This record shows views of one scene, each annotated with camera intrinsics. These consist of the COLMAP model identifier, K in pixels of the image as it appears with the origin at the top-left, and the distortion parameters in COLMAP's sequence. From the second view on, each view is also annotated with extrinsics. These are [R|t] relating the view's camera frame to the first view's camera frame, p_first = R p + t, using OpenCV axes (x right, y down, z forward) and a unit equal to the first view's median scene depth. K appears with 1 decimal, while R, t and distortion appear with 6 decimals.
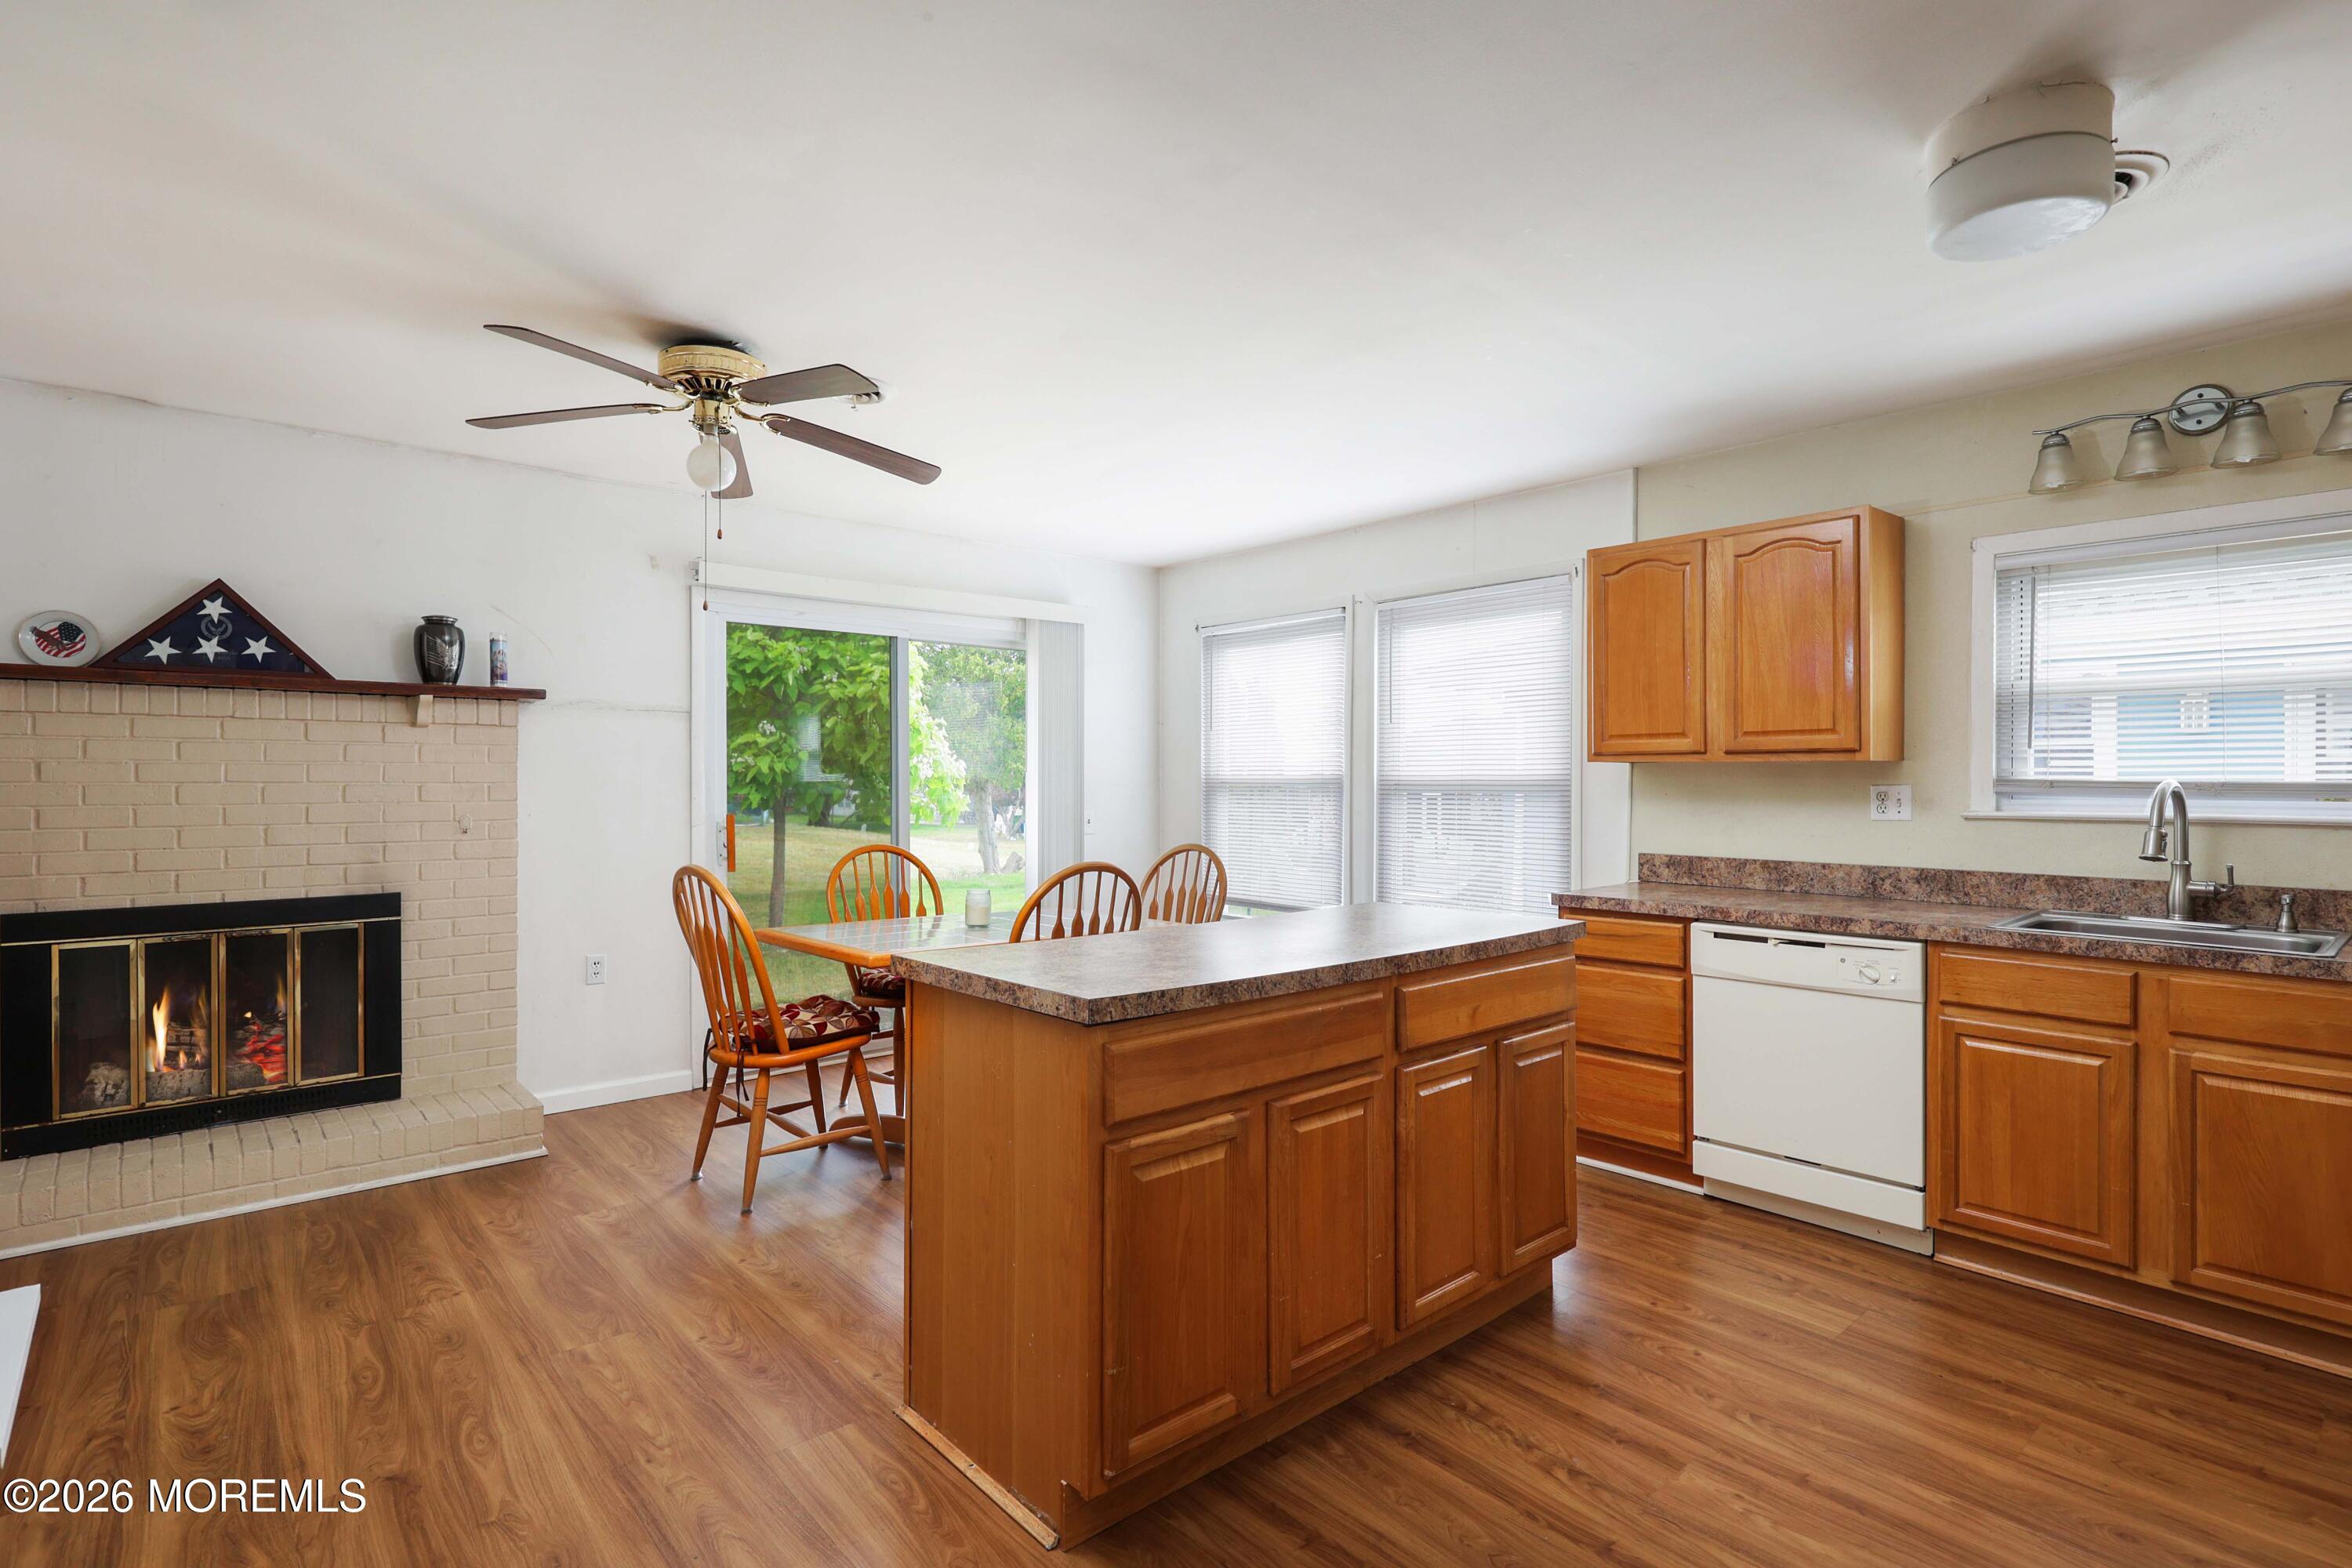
lens RADIAL K [[1143.8, 0, 1137.0], [0, 1143.8, 783.4], [0, 0, 1]] dist [-0.002009, 0.000213]
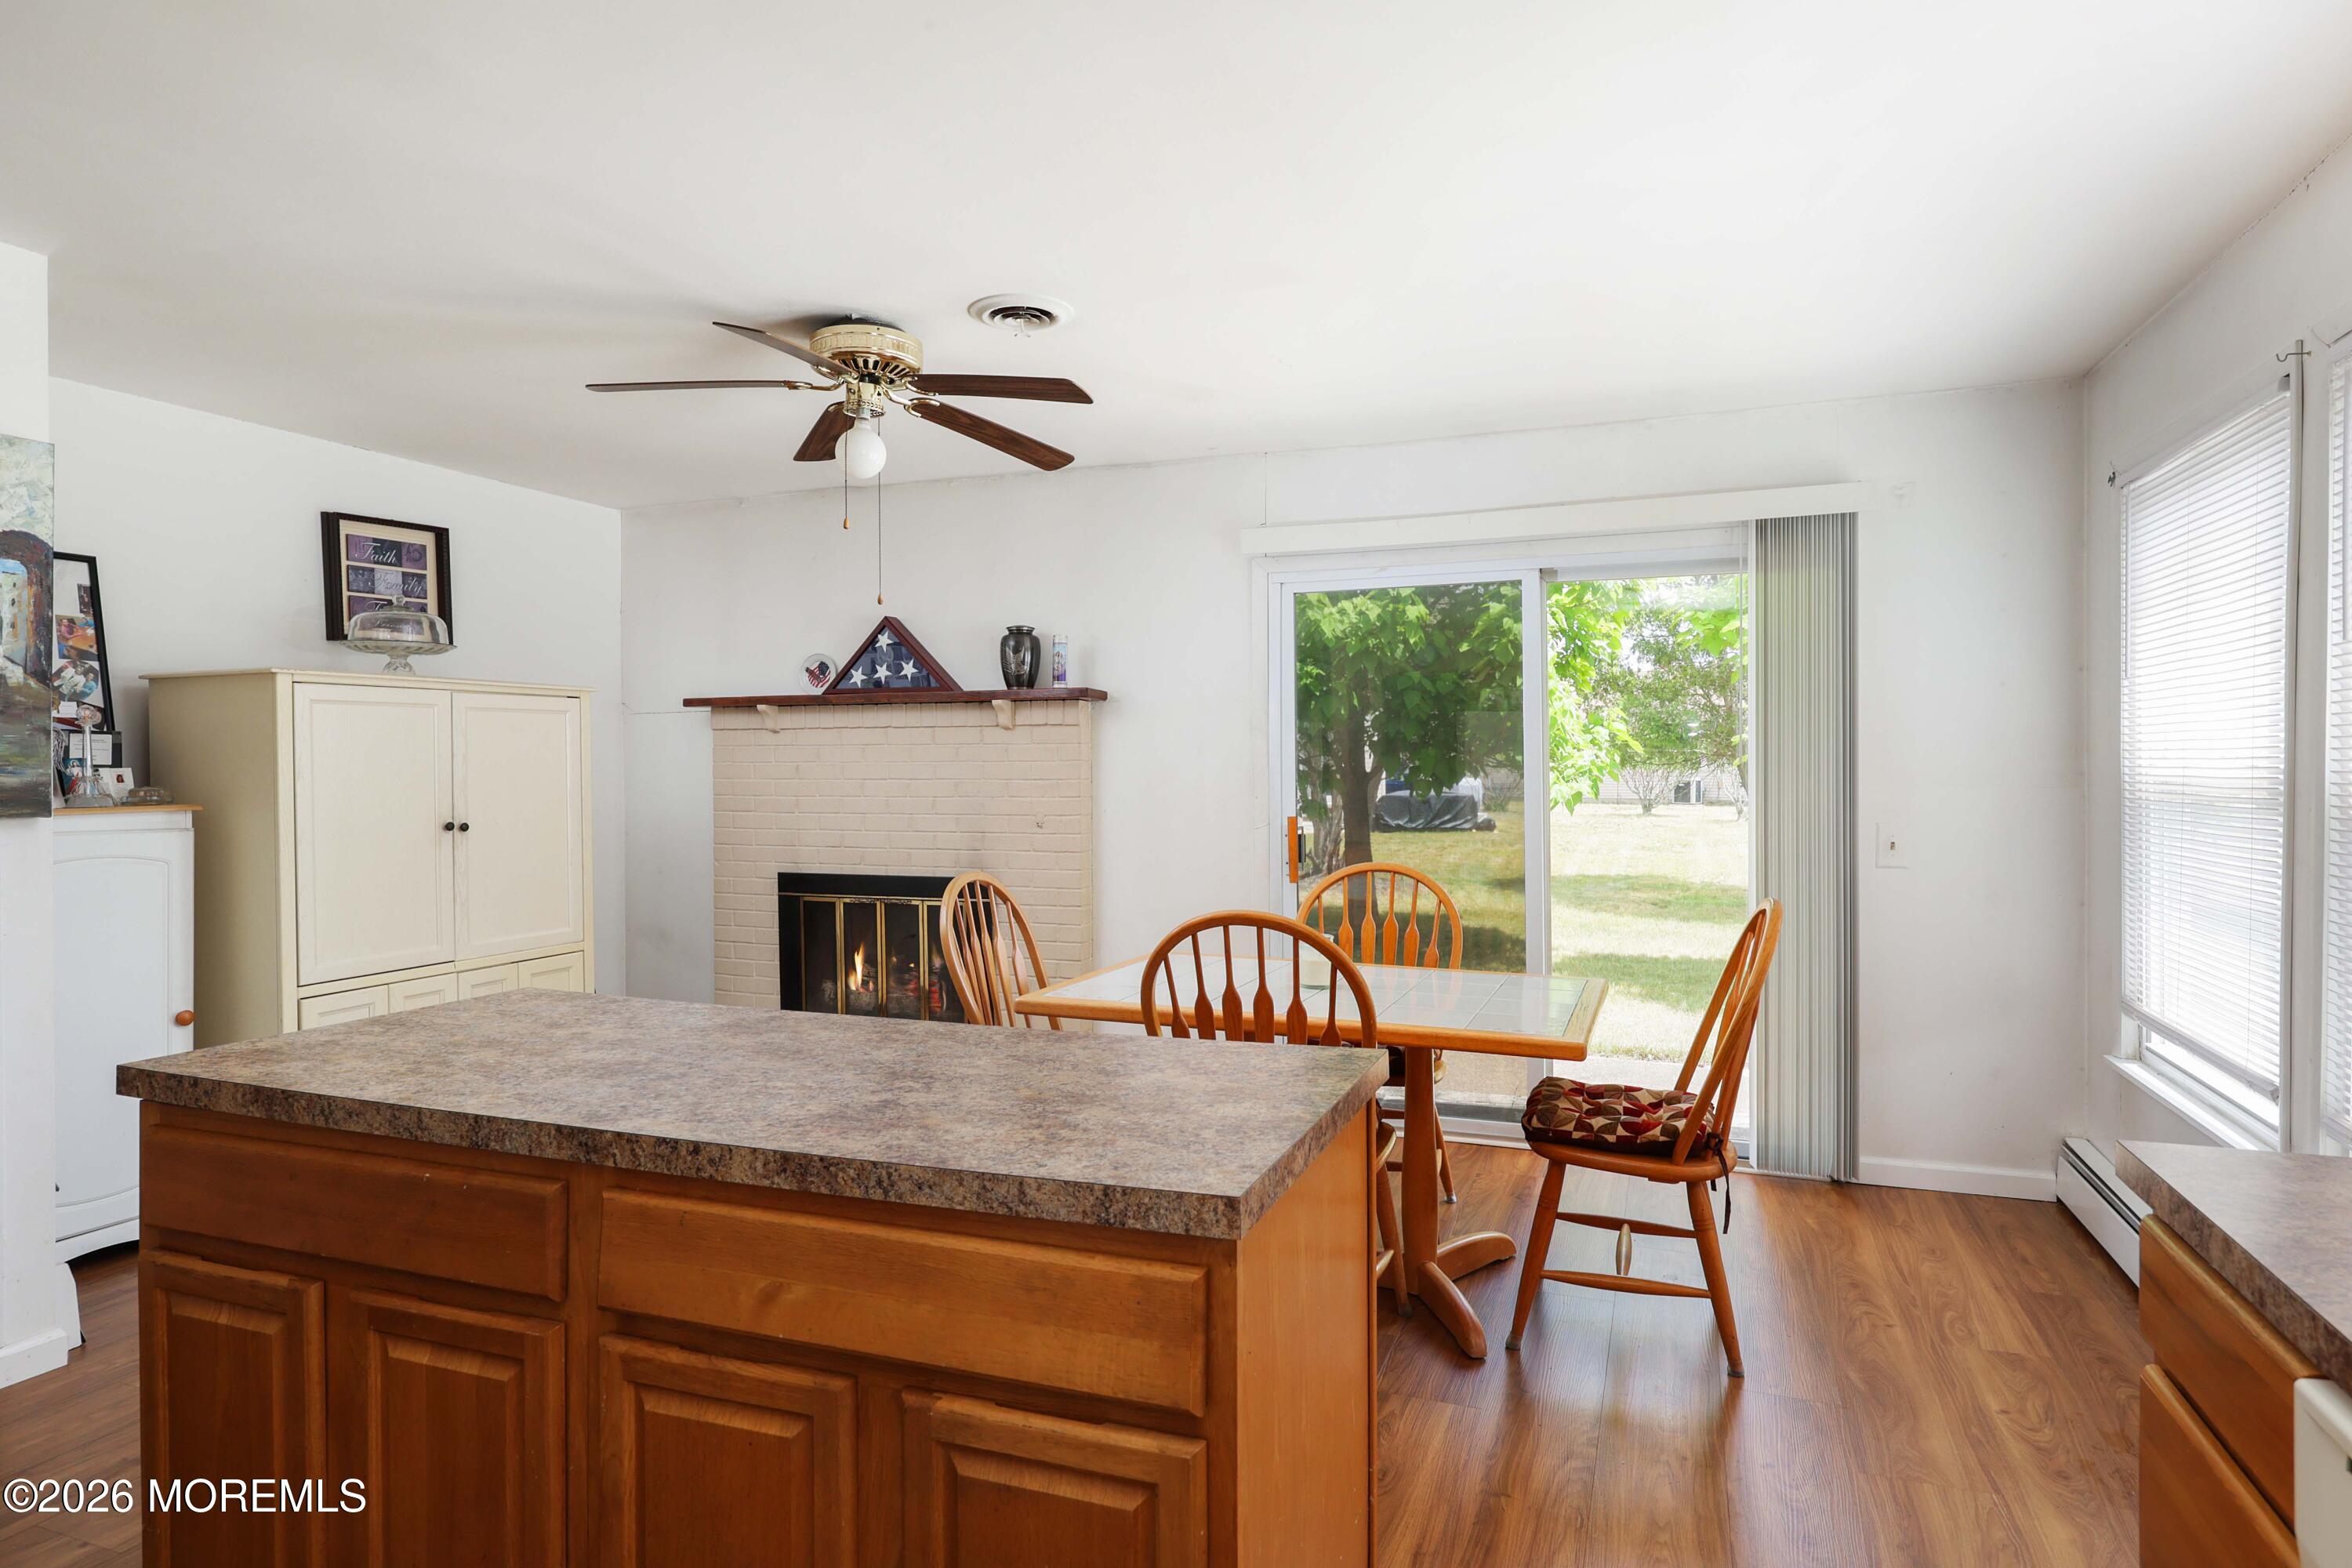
lens RADIAL K [[1256.8, 0, 1186.1], [0, 1256.8, 779.6], [0, 0, 1]] dist [-0.002955, -0.000639]
pose [[0.501328, 0.007444, -0.865225, 0.595385], [0.001453, 0.999954, 0.009446, -0.014015], [0.865256, -0.005993, 0.501294, 0.635961]]
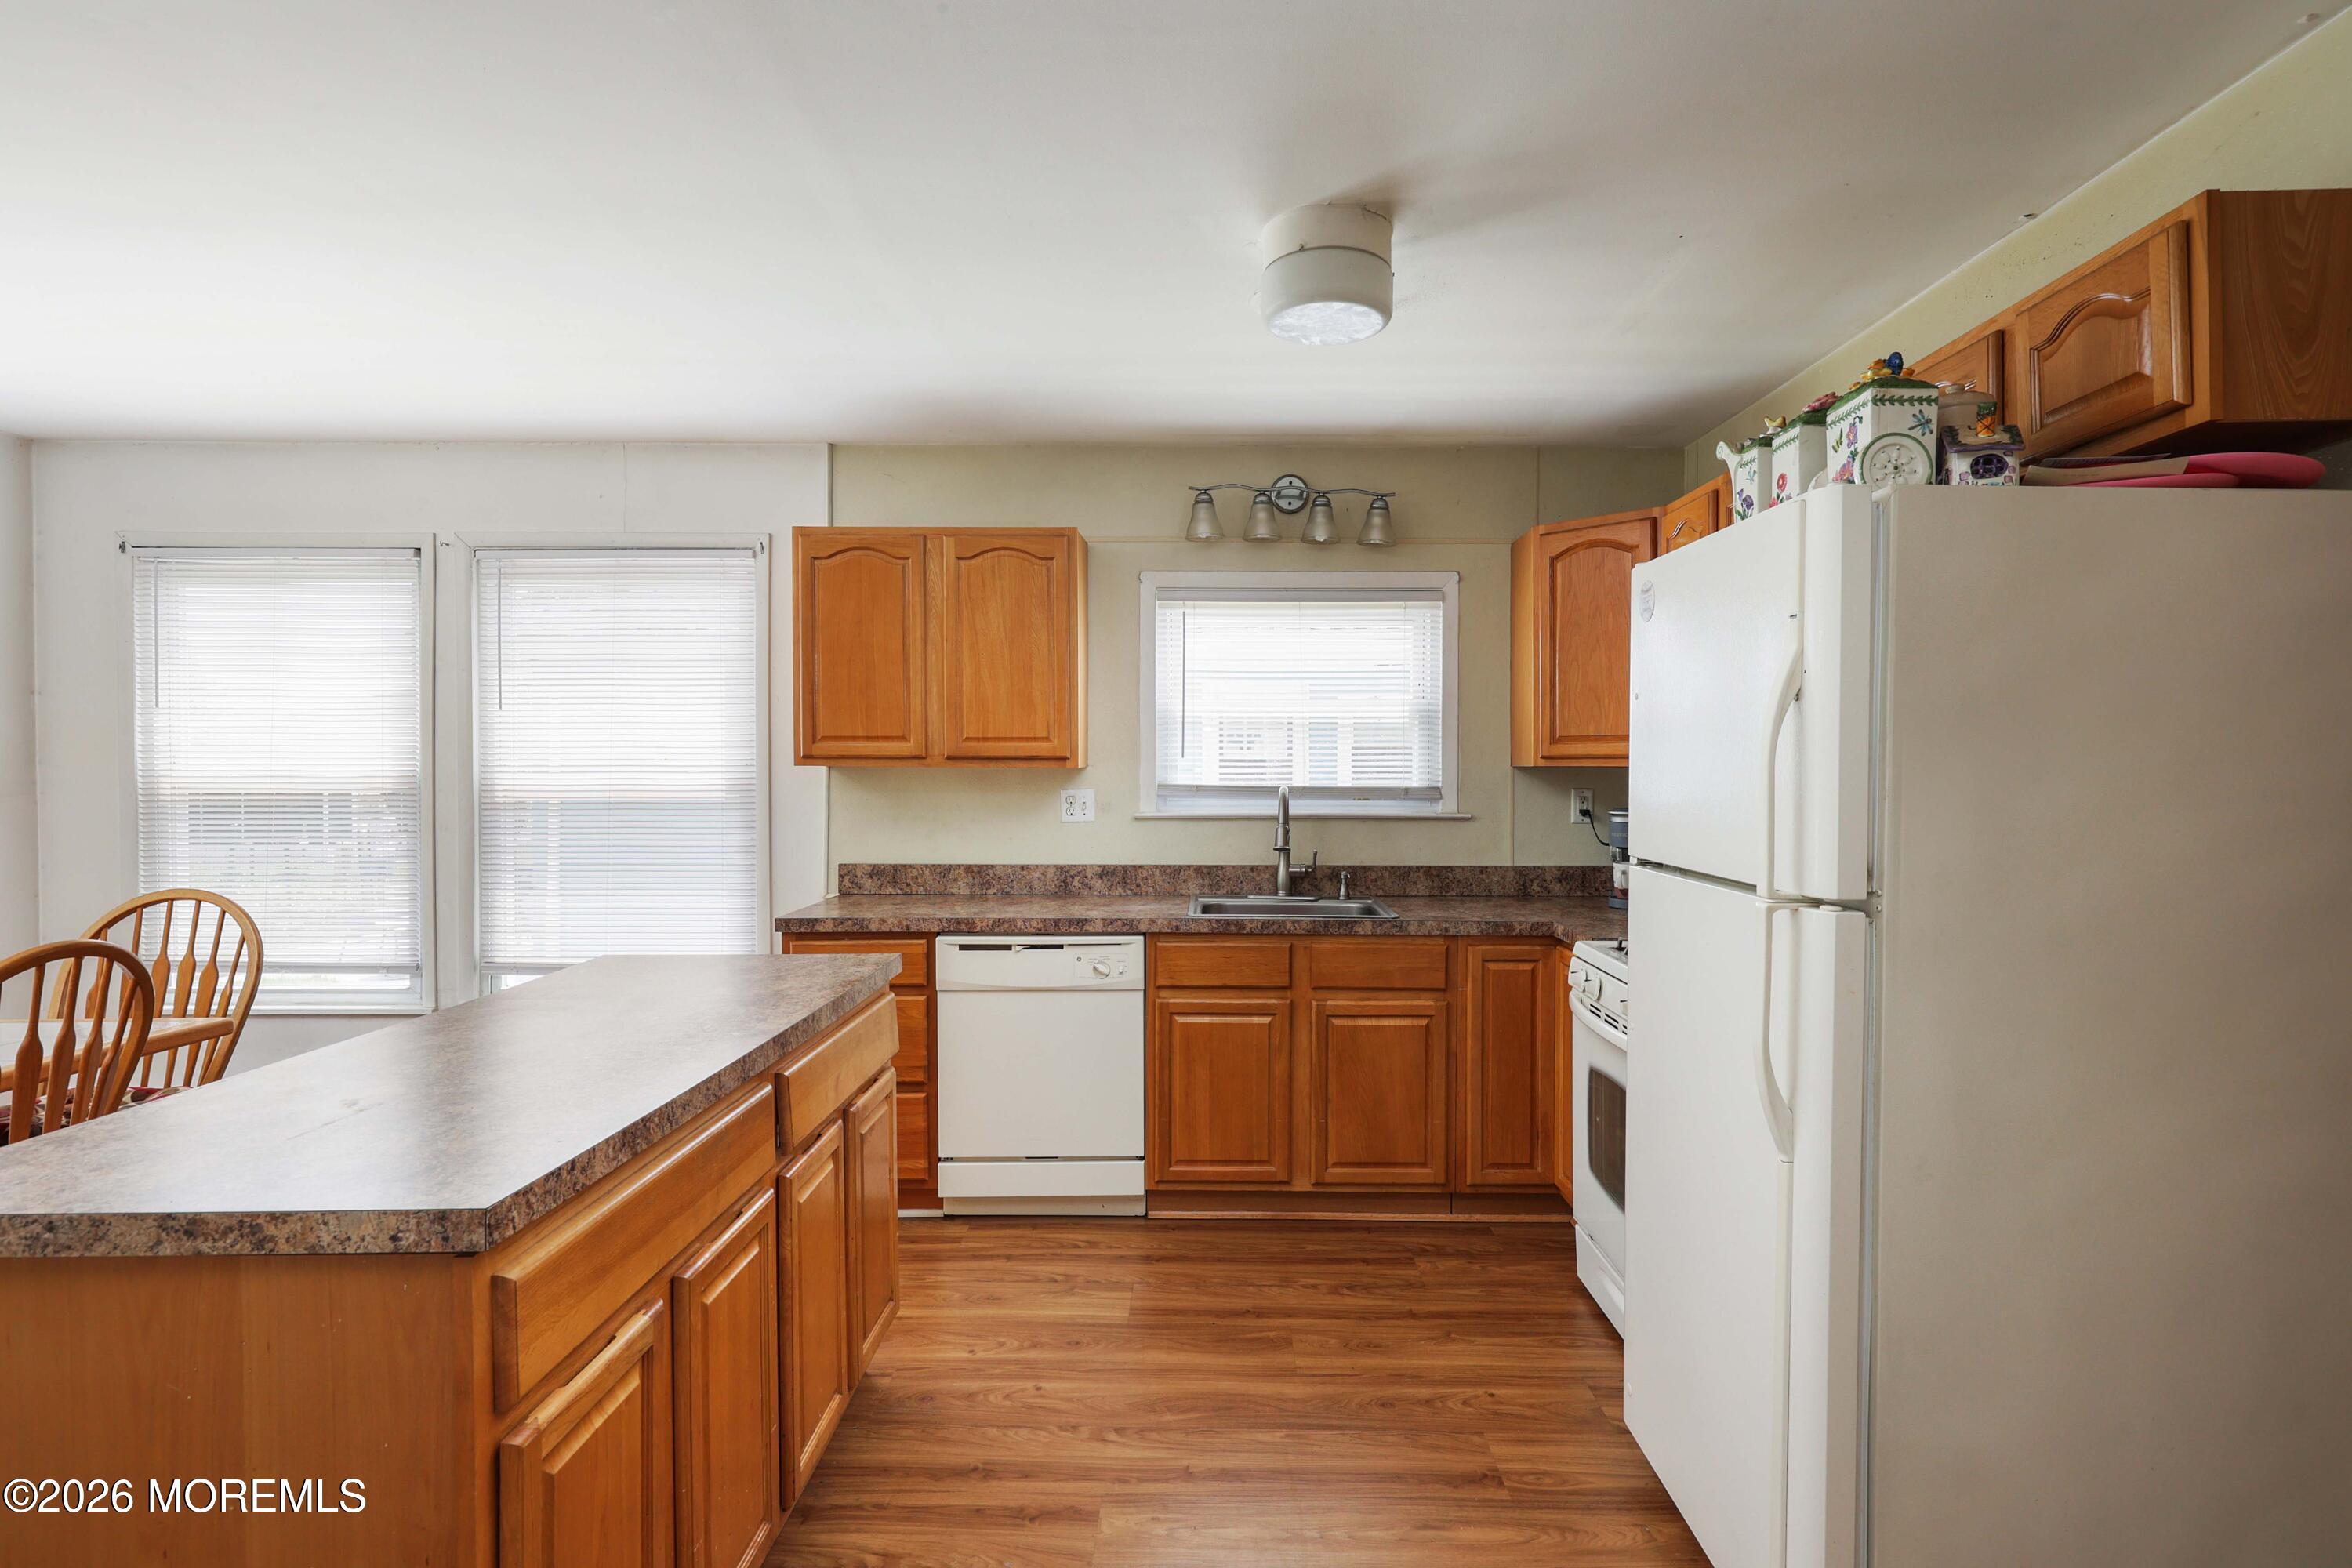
lens RADIAL K [[1221.0, 0, 1213.7], [0, 1221.0, 783.9], [0, 0, 1]] dist [-0.000404, -0.000048]
pose [[0.637689, -0.011767, 0.770204, -0.149466], [0.002273, 0.999908, 0.013394, -0.019085], [-0.770291, -0.006790, 0.637657, 0.166990]]
